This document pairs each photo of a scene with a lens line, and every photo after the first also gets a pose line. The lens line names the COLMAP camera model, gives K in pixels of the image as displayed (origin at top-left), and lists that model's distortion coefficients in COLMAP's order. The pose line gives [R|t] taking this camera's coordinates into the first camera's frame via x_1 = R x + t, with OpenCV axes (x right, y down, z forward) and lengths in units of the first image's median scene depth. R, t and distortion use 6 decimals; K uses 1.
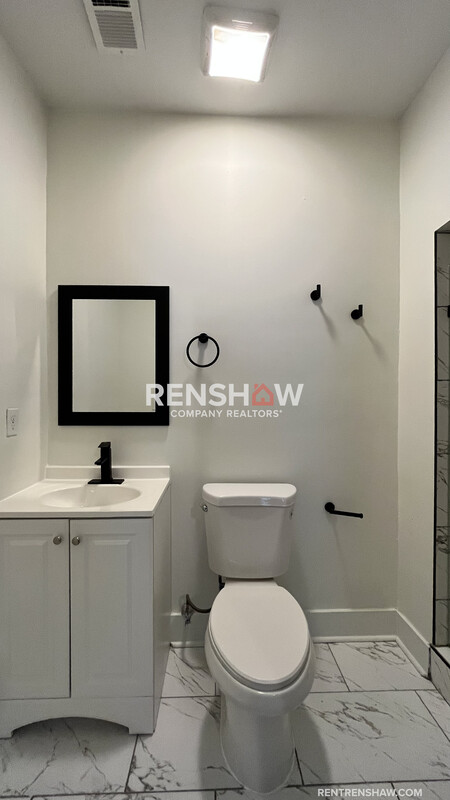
lens RADIAL K [[325.2, 0, 225.0], [0, 325.2, 400.0], [0, 0, 1]] dist [-0.002241, -0.000374]
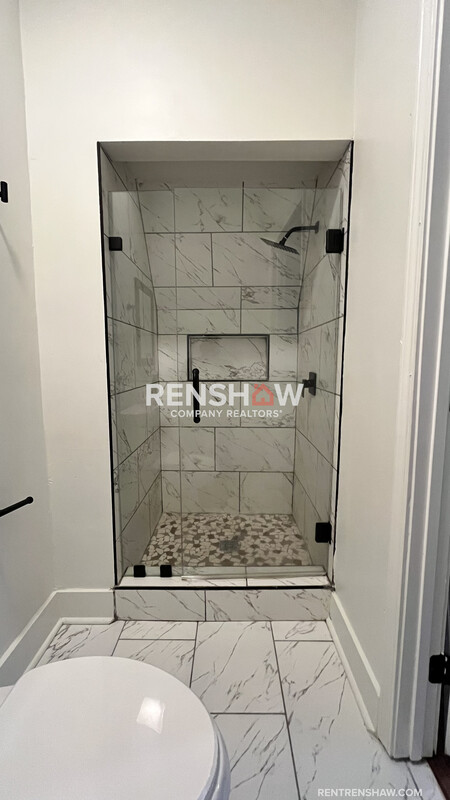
lens RADIAL K [[325.2, 0, 225.0], [0, 325.2, 400.0], [0, 0, 1]] dist [-0.002241, -0.000374]
pose [[0.044745, -0.113078, 0.992578, -0.245892], [0.006045, 0.993586, 0.112920, 0.058912], [-0.998980, 0.000947, 0.045141, 0.538765]]
